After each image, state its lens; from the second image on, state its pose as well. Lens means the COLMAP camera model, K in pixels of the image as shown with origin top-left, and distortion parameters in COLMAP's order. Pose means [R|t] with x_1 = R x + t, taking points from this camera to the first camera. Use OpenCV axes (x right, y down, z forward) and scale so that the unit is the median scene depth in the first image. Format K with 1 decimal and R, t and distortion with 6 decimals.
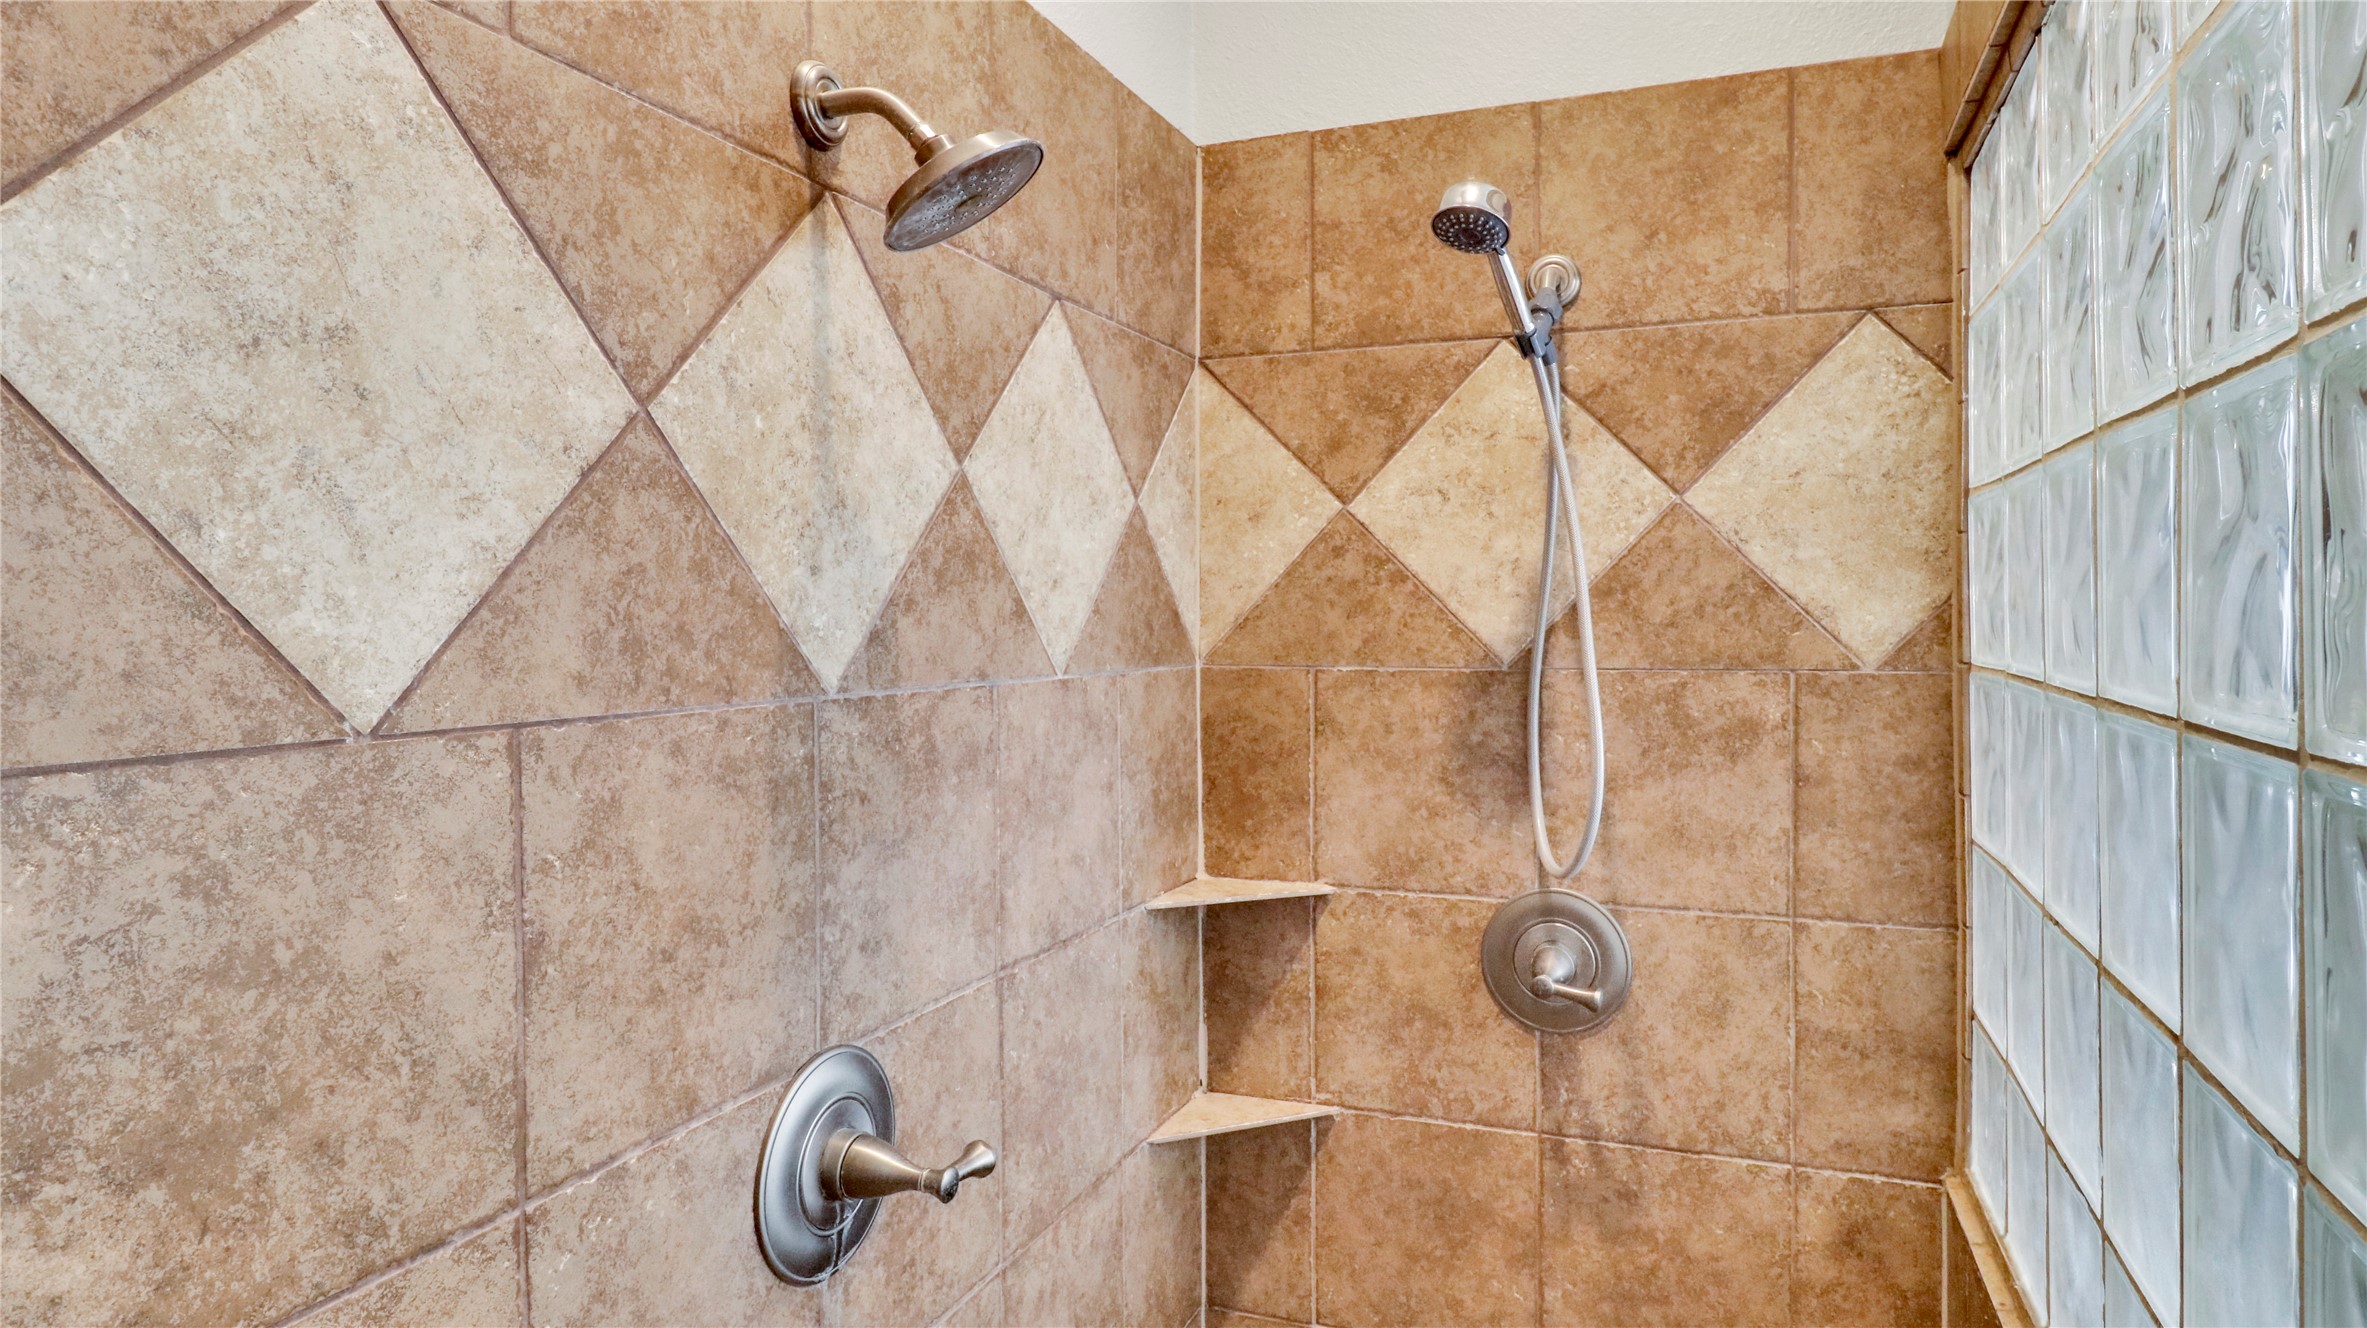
lens RADIAL K [[1385.6, 0, 1178.5], [0, 1385.6, 657.4], [0, 0, 1]] dist [0.016465, -0.000007]
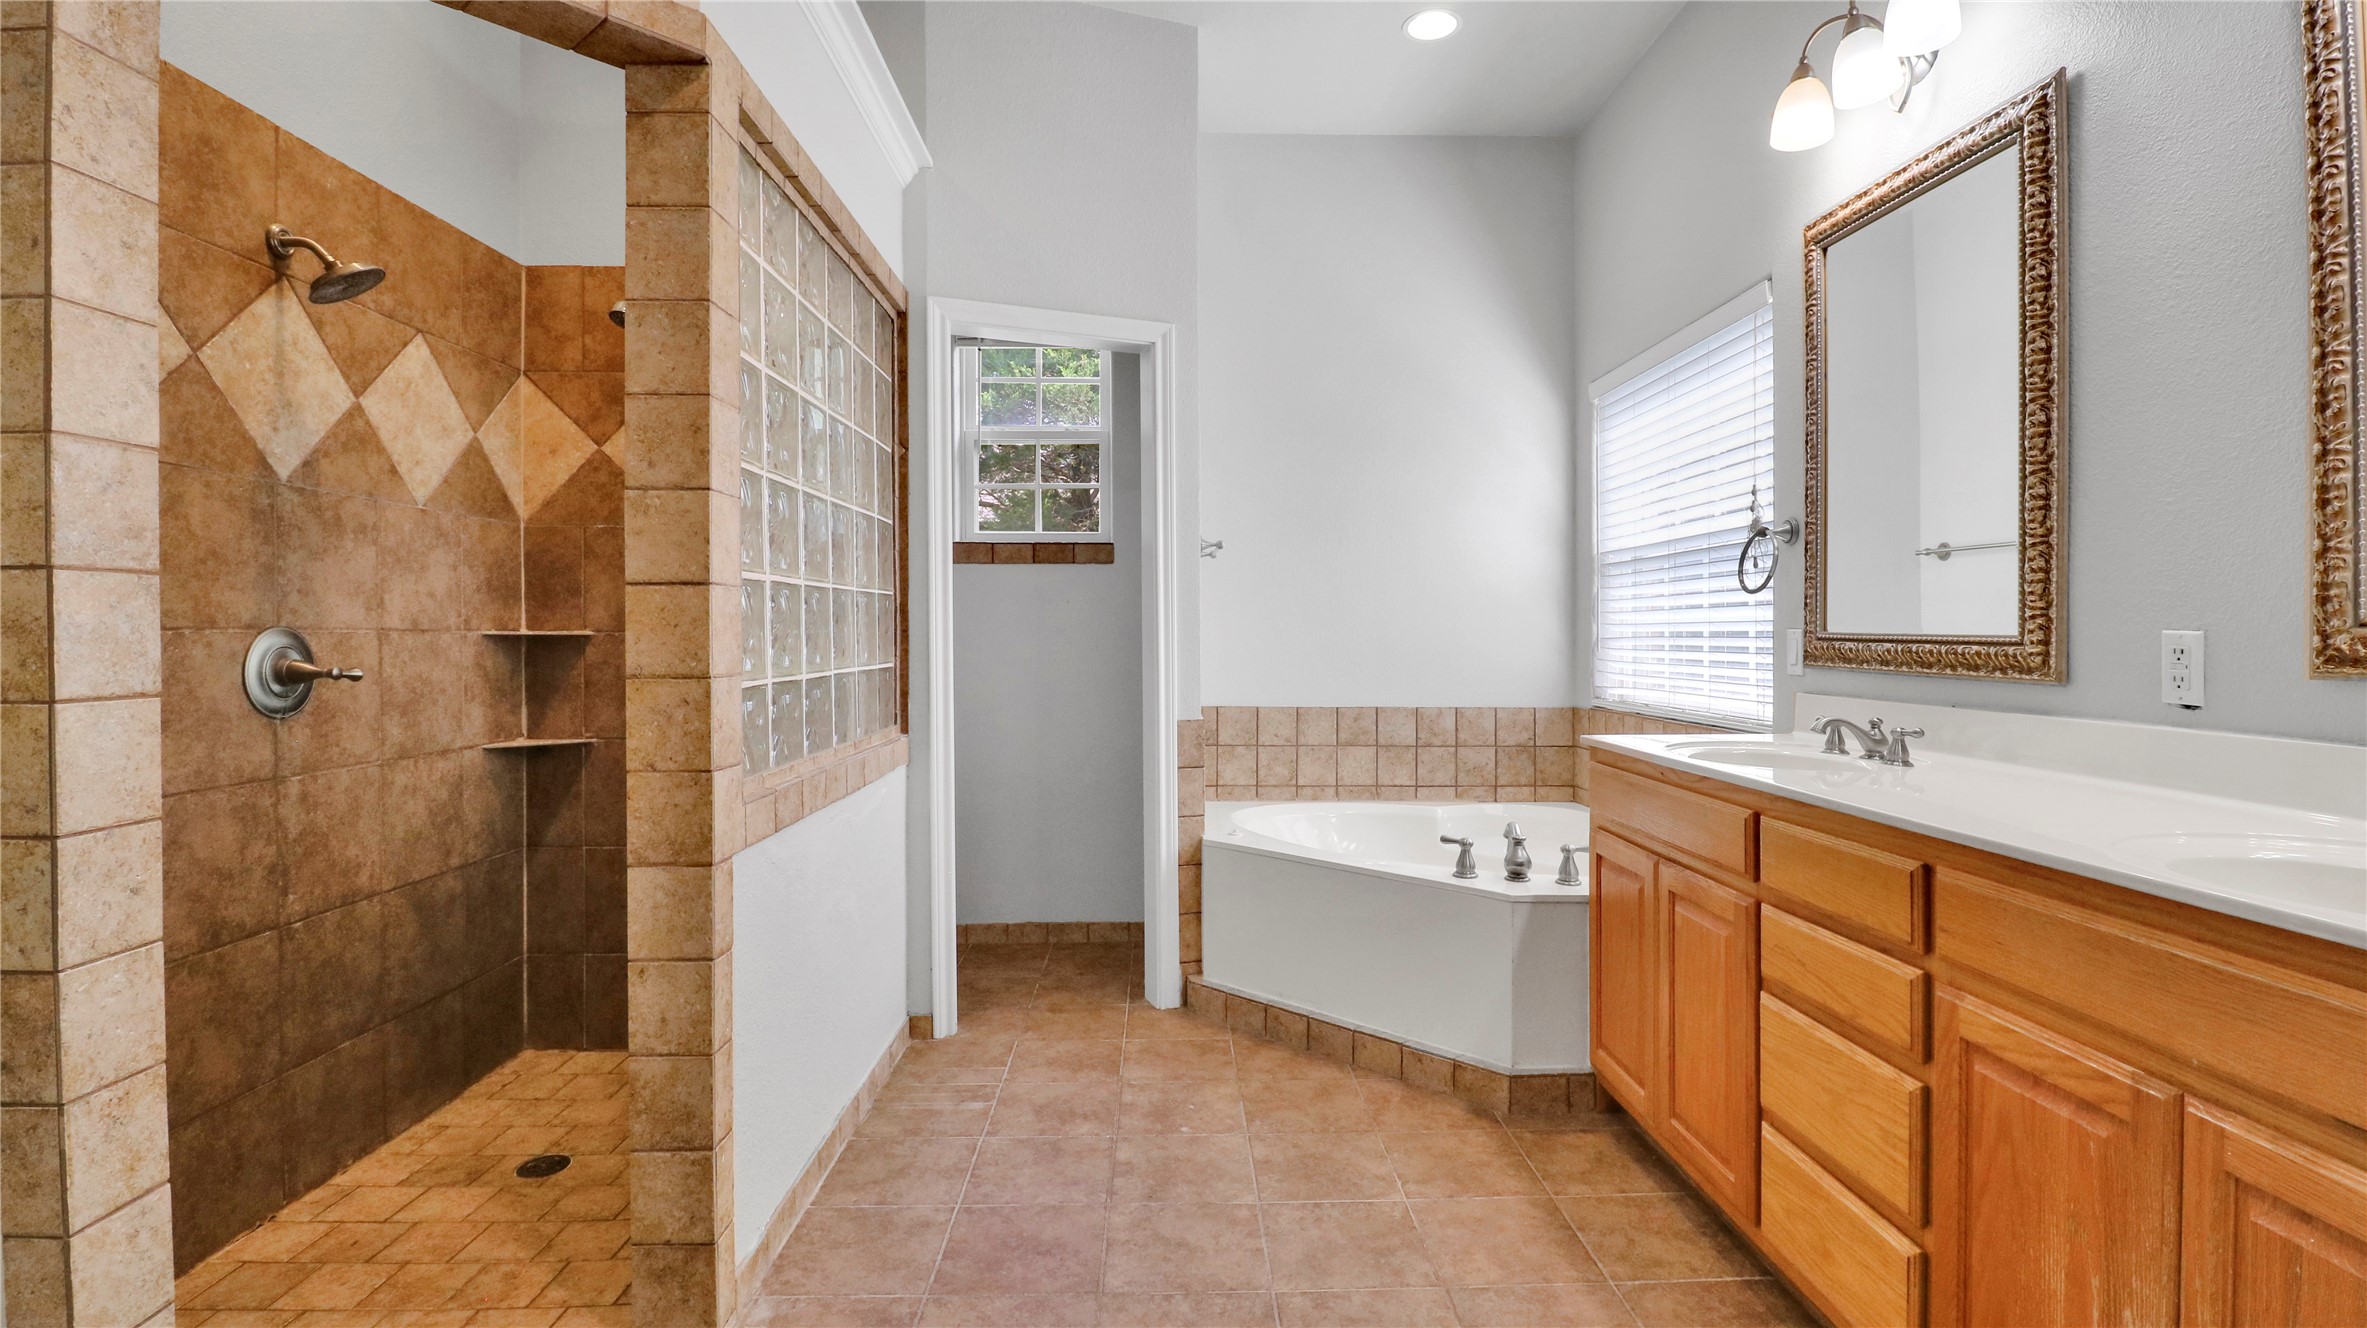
lens RADIAL K [[1109.2, 0, 1181.3], [0, 1109.2, 645.0], [0, 0, 1]] dist [0.002309, -0.011829]
pose [[0.919986, -0.000648, 0.391951, 0.365916], [0.008292, 0.999807, -0.017809, 0.300721], [-0.391864, 0.019634, 0.919814, -1.160782]]
